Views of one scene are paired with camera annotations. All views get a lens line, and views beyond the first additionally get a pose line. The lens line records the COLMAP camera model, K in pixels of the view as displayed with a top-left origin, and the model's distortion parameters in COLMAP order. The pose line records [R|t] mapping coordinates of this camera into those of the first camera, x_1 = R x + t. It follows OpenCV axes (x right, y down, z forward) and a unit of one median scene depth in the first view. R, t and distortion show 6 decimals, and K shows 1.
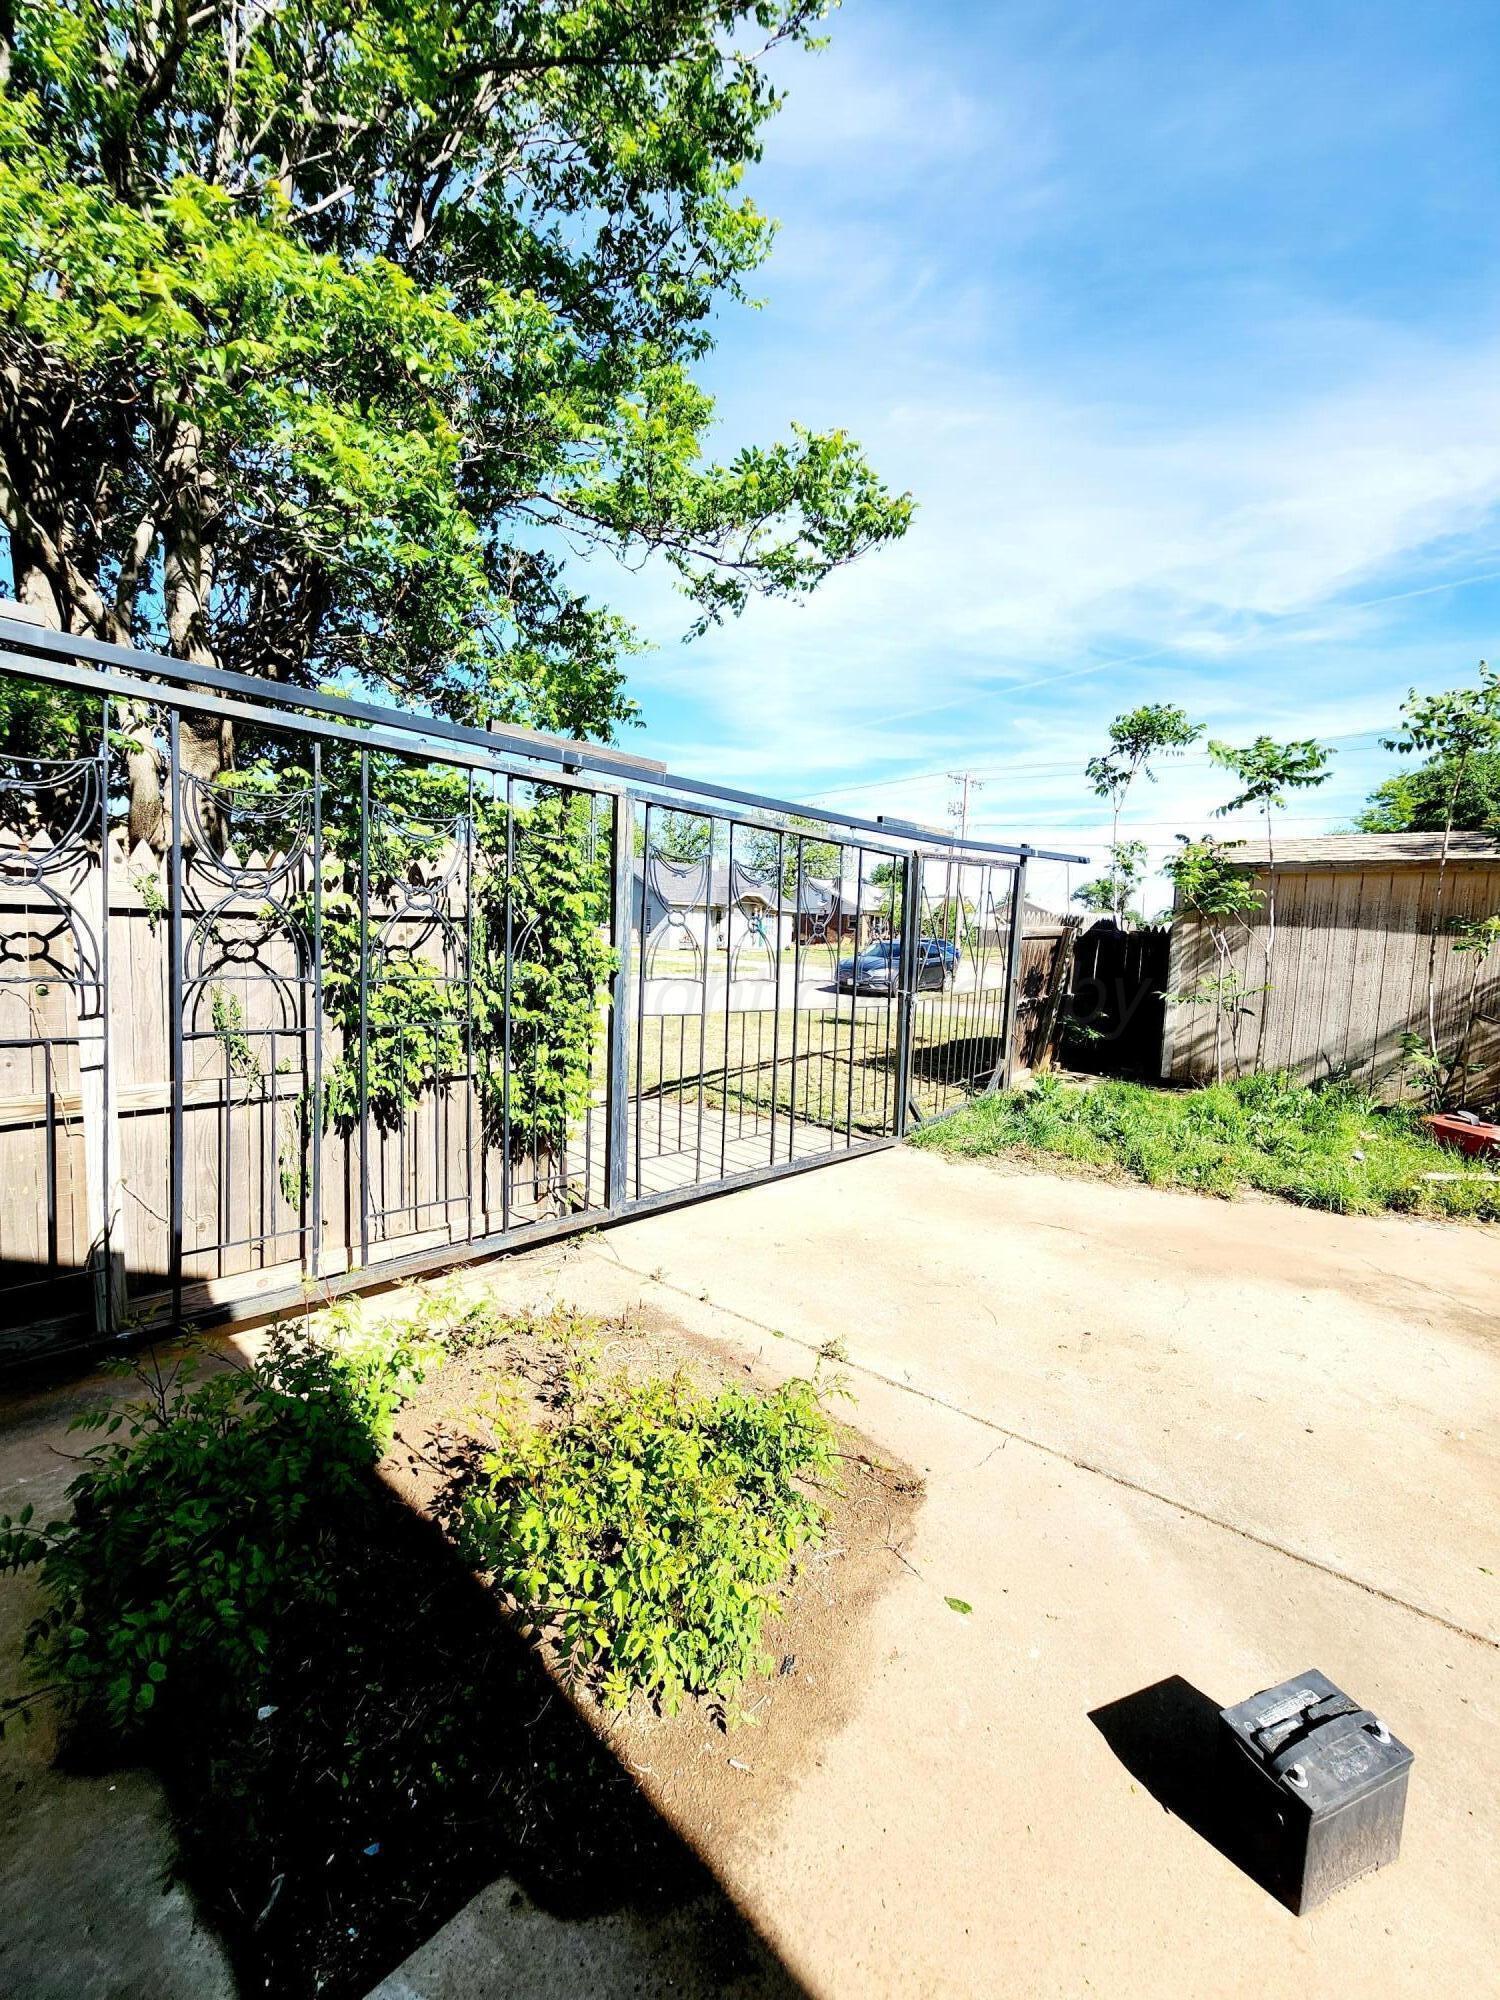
lens RADIAL K [[843.4, 0, 750.0], [0, 843.4, 1000.0], [0, 0, 1]] dist [-0.014119, 0.005252]
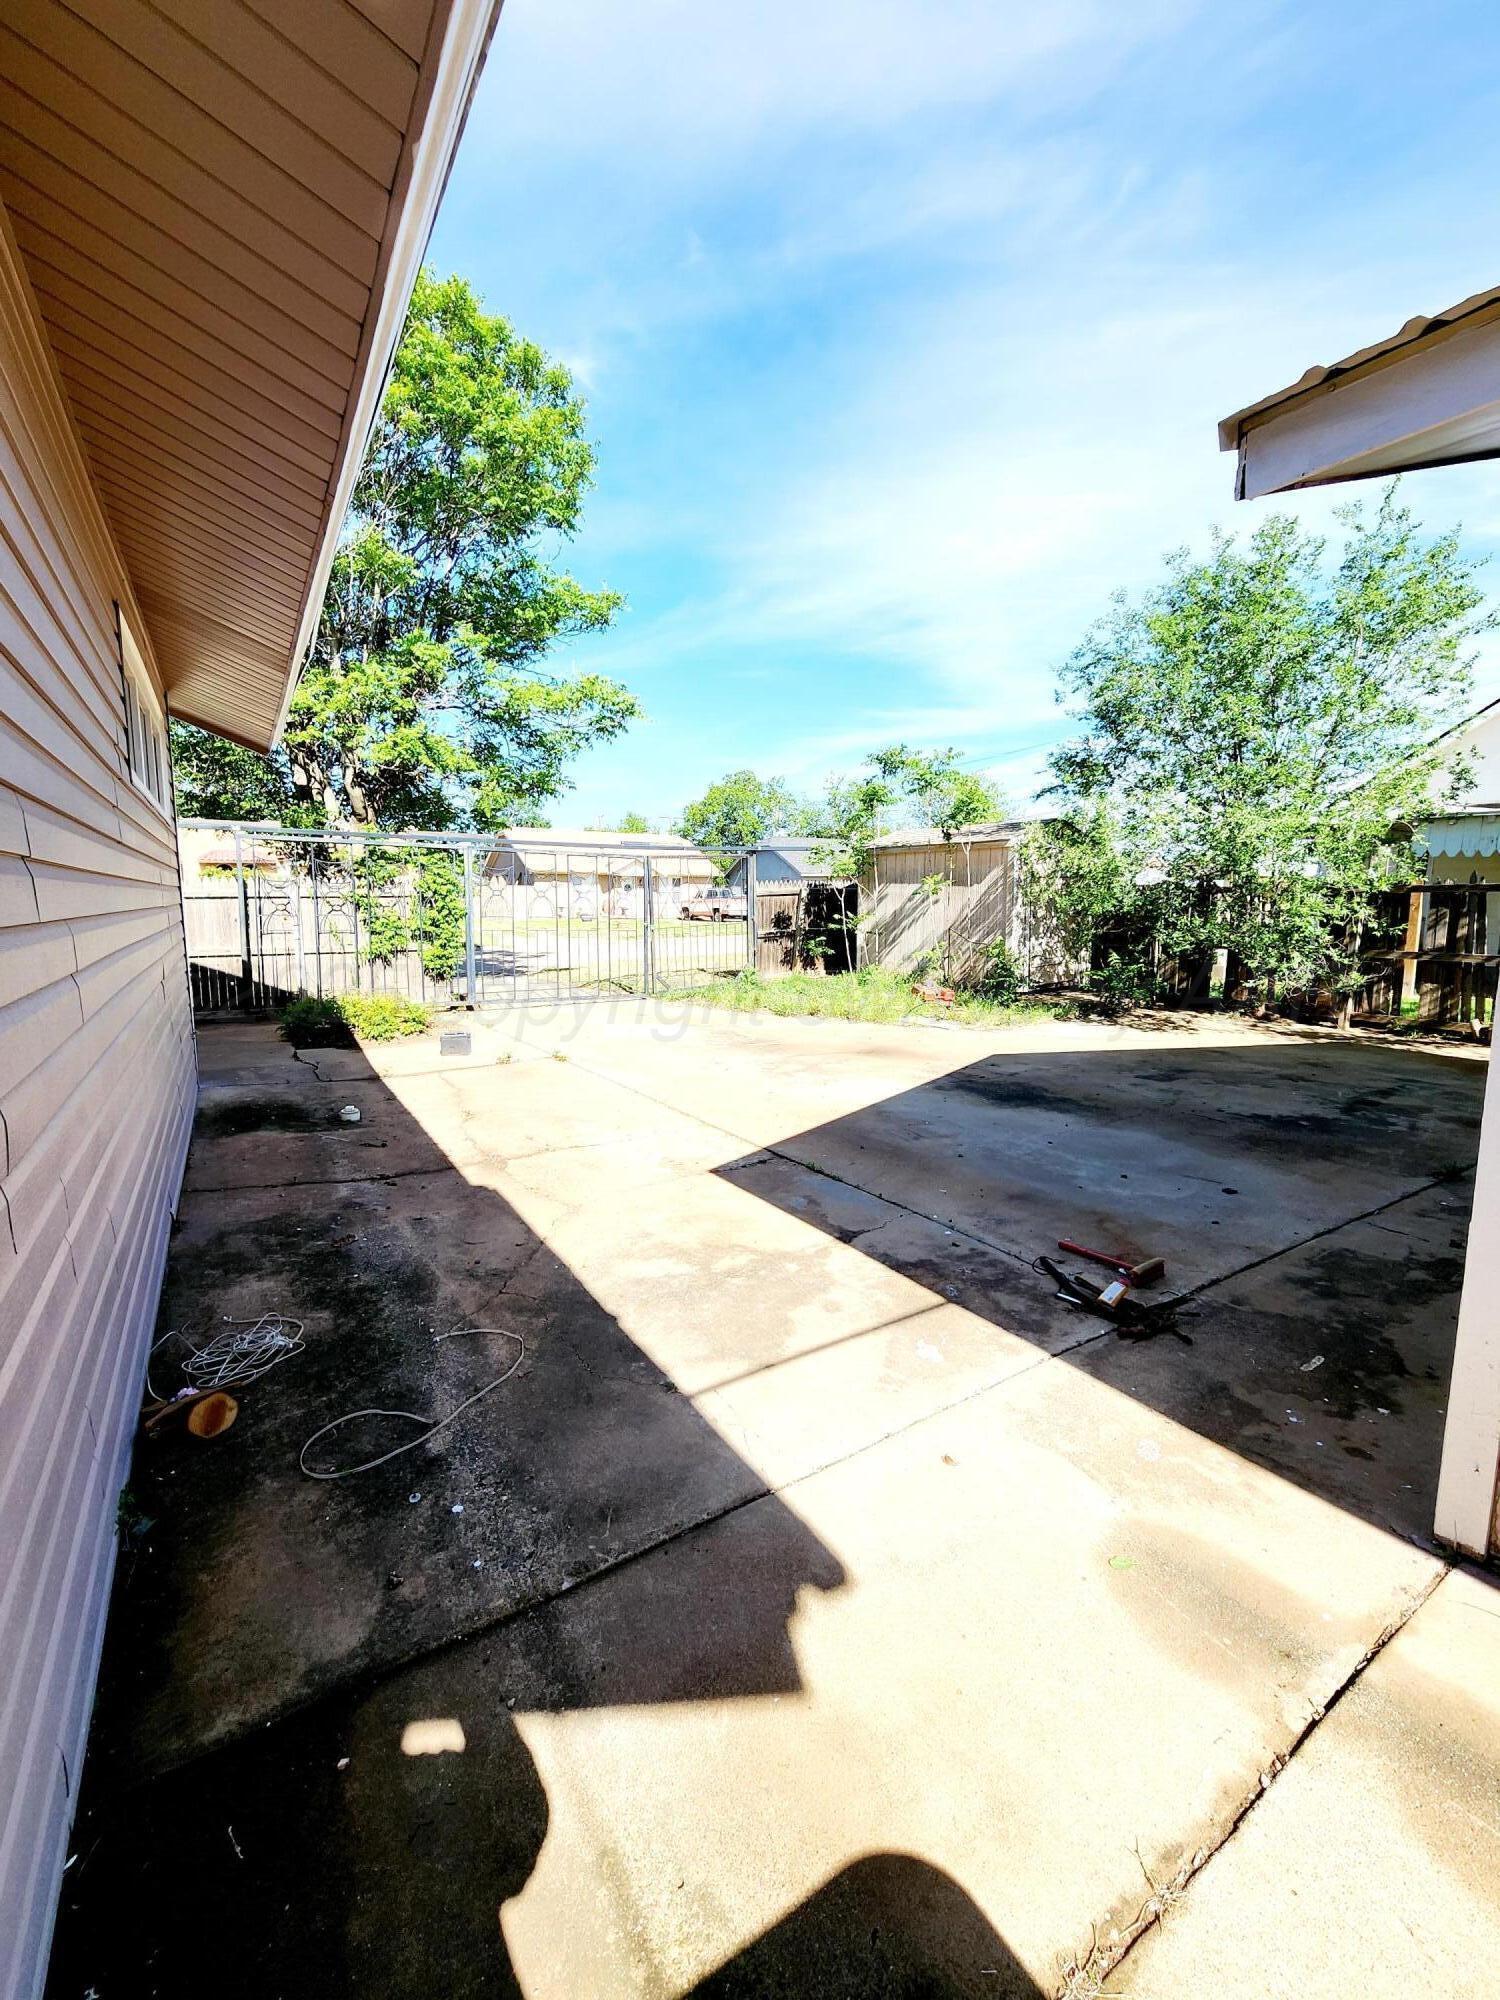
lens RADIAL K [[808.3, 0, 730.0], [0, 808.3, 1000.6], [0, 0, 1]] dist [-0.001815, 0.000291]
pose [[0.964553, -0.004519, -0.263850, 1.202192], [0.015264, 0.999135, 0.038686, 0.143703], [0.263447, -0.041342, 0.963788, -1.172379]]
